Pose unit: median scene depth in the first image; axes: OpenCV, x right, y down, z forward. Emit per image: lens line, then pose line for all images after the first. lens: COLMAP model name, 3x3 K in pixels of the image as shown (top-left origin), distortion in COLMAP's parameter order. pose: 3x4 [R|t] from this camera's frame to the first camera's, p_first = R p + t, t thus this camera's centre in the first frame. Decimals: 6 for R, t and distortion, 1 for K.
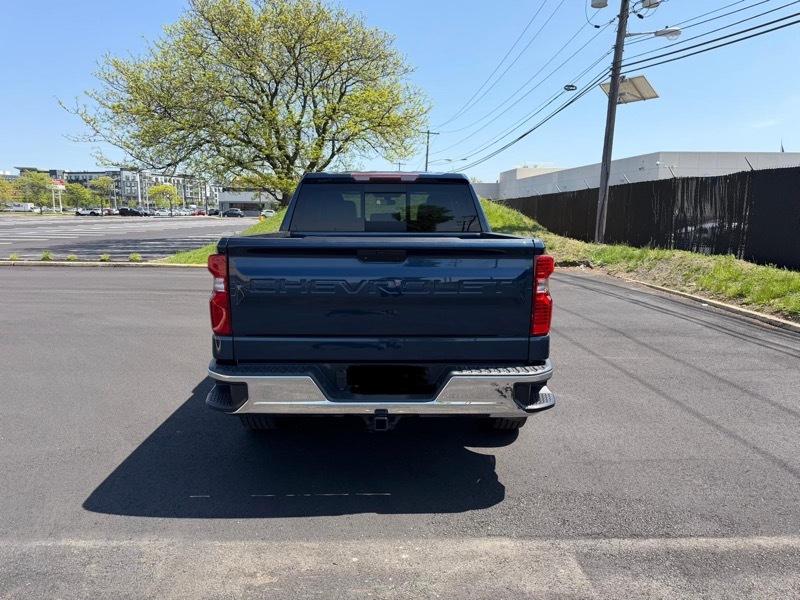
lens RADIAL K [[568.1, 0, 401.7], [0, 568.1, 303.0], [0, 0, 1]] dist [0.018844, -0.020464]
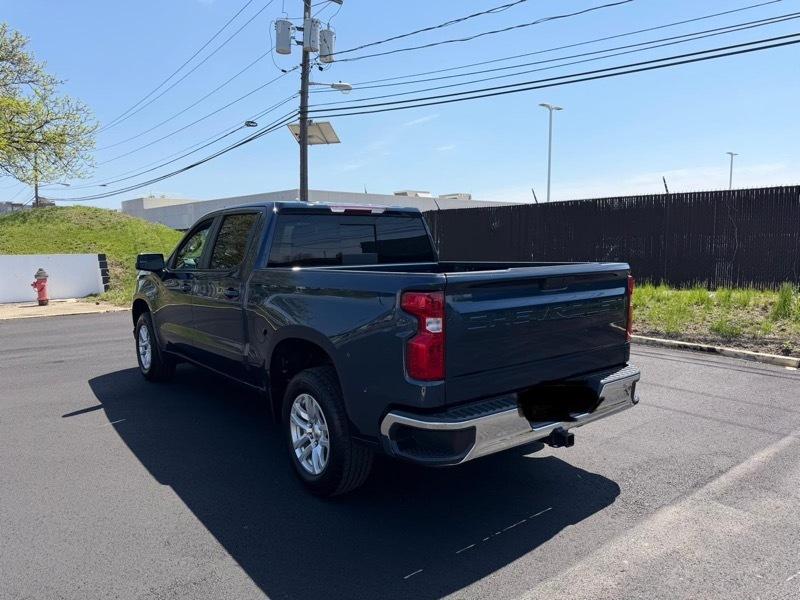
lens RADIAL K [[568.1, 0, 411.1], [0, 568.1, 301.1], [0, 0, 1]] dist [0.018844, -0.020464]
pose [[0.789197, -0.070715, 0.610055, -0.150002], [0.106417, 0.994068, -0.022438, -0.008943], [-0.604850, 0.082628, 0.792041, 0.050325]]
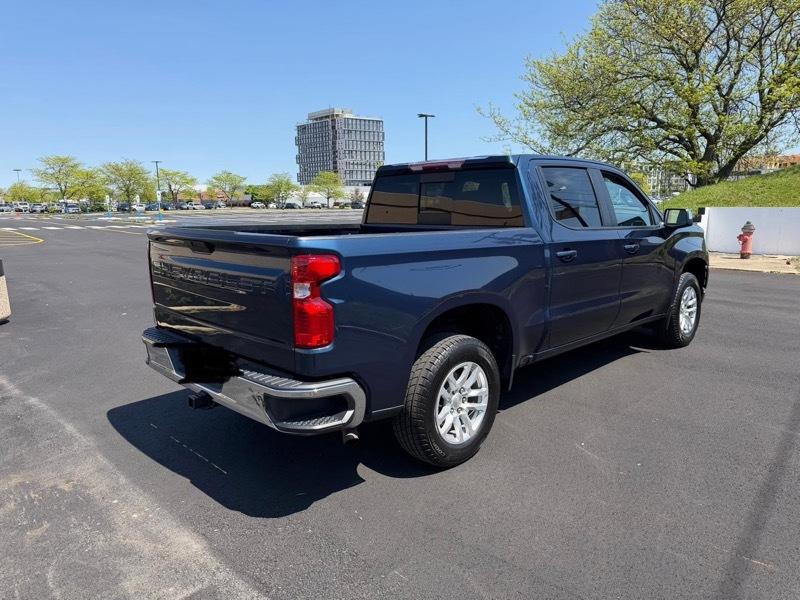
lens RADIAL K [[568.1, 0, 399.3], [0, 568.1, 305.8], [0, 0, 1]] dist [0.018844, -0.020464]
pose [[0.694758, 0.119596, -0.709231, 0.162679], [-0.102341, 0.992483, 0.067108, -0.013618], [0.711926, 0.025959, 0.701775, 0.083981]]
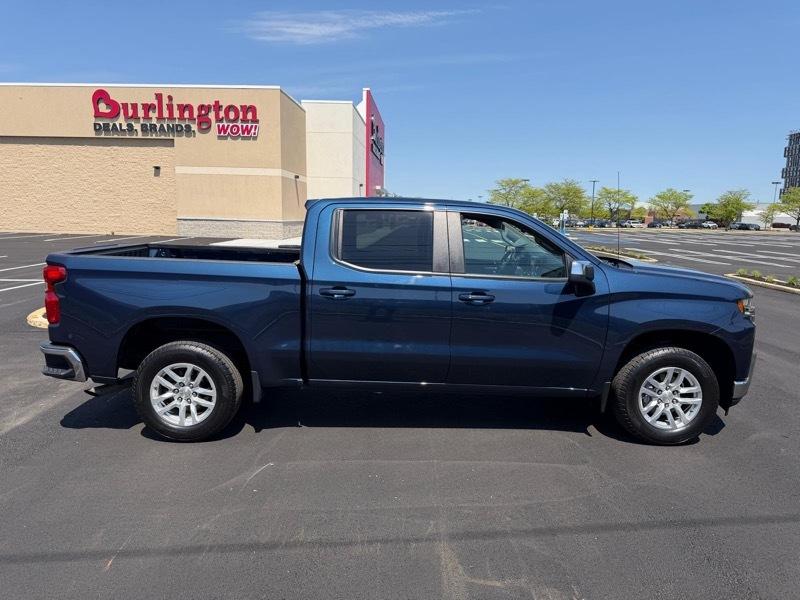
lens RADIAL K [[568.1, 0, 397.2], [0, 568.1, 296.4], [0, 0, 1]] dist [0.018844, -0.020464]
pose [[-0.010117, 0.136574, -0.990578, 0.281383], [-0.176998, 0.974742, 0.136198, -0.061040], [0.984159, 0.176709, 0.014311, 0.311957]]
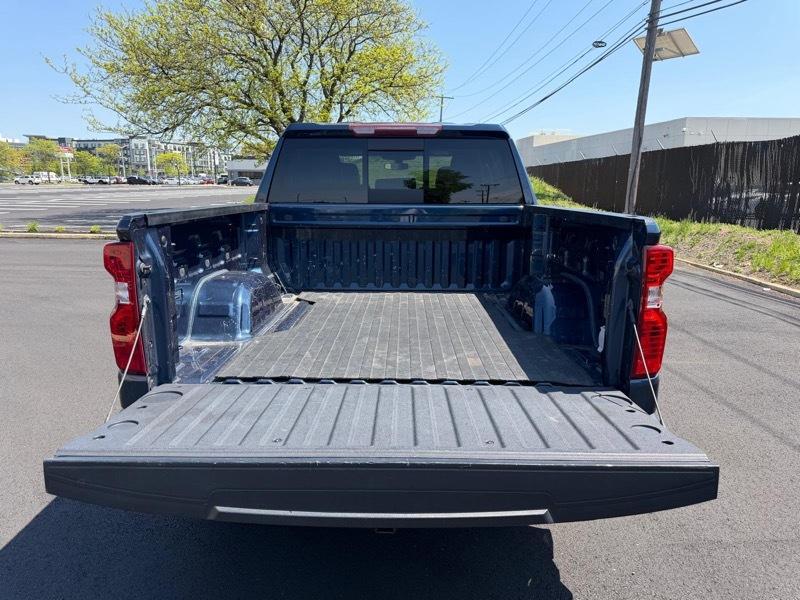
lens RADIAL K [[568.1, 0, 402.2], [0, 568.1, 306.3], [0, 0, 1]] dist [0.018844, -0.020464]
pose [[0.999801, 0.006351, -0.018899, -0.001322], [-0.005257, 0.998338, 0.057382, -0.008988], [0.019232, -0.057271, 0.998173, 0.065508]]
